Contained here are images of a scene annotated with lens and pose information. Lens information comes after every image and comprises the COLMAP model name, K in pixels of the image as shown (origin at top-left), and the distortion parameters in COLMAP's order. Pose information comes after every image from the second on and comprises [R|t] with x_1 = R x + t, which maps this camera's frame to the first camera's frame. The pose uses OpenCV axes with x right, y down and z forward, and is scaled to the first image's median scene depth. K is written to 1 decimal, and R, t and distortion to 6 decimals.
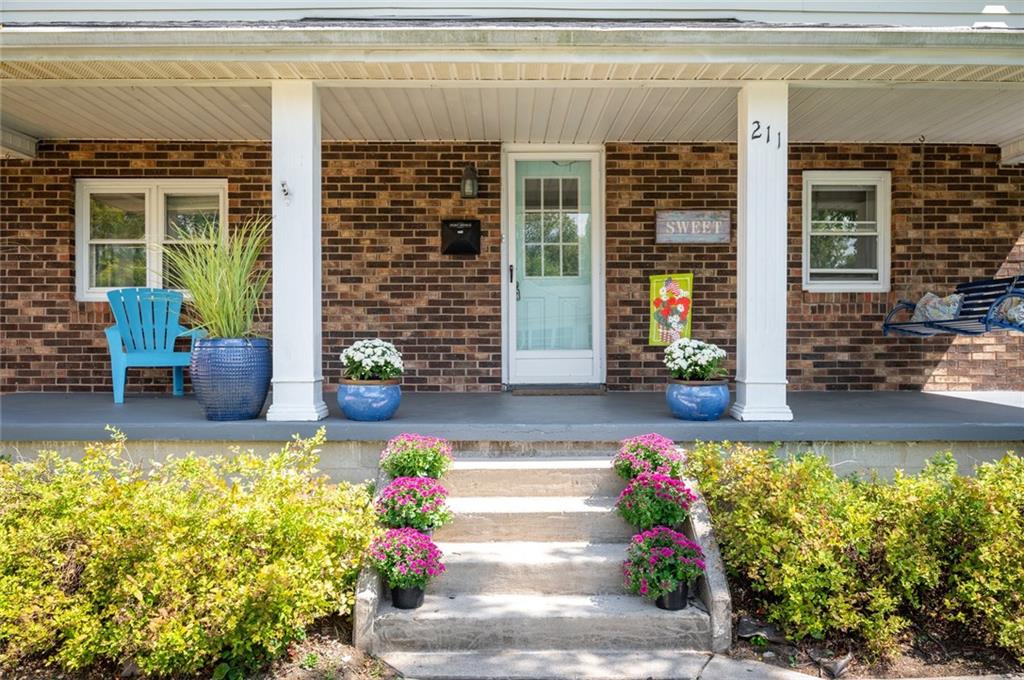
lens RADIAL K [[879.9, 0, 512.0], [0, 879.9, 340.0], [0, 0, 1]] dist [0.001784, 0.001263]
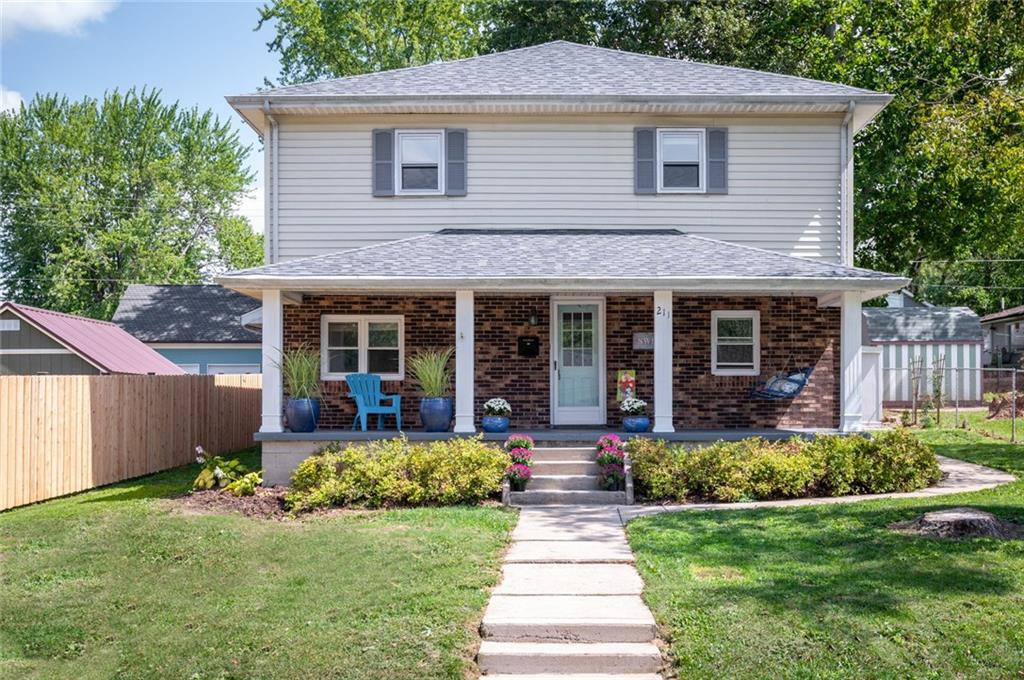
lens RADIAL K [[936.7, 0, 509.7], [0, 936.7, 389.5], [0, 0, 1]] dist [0.009244, 0.001211]
pose [[0.998952, -0.000023, -0.045780, -0.006846], [-0.001126, 0.999685, -0.025073, 0.025787], [0.045766, 0.025098, 0.998637, -1.006425]]
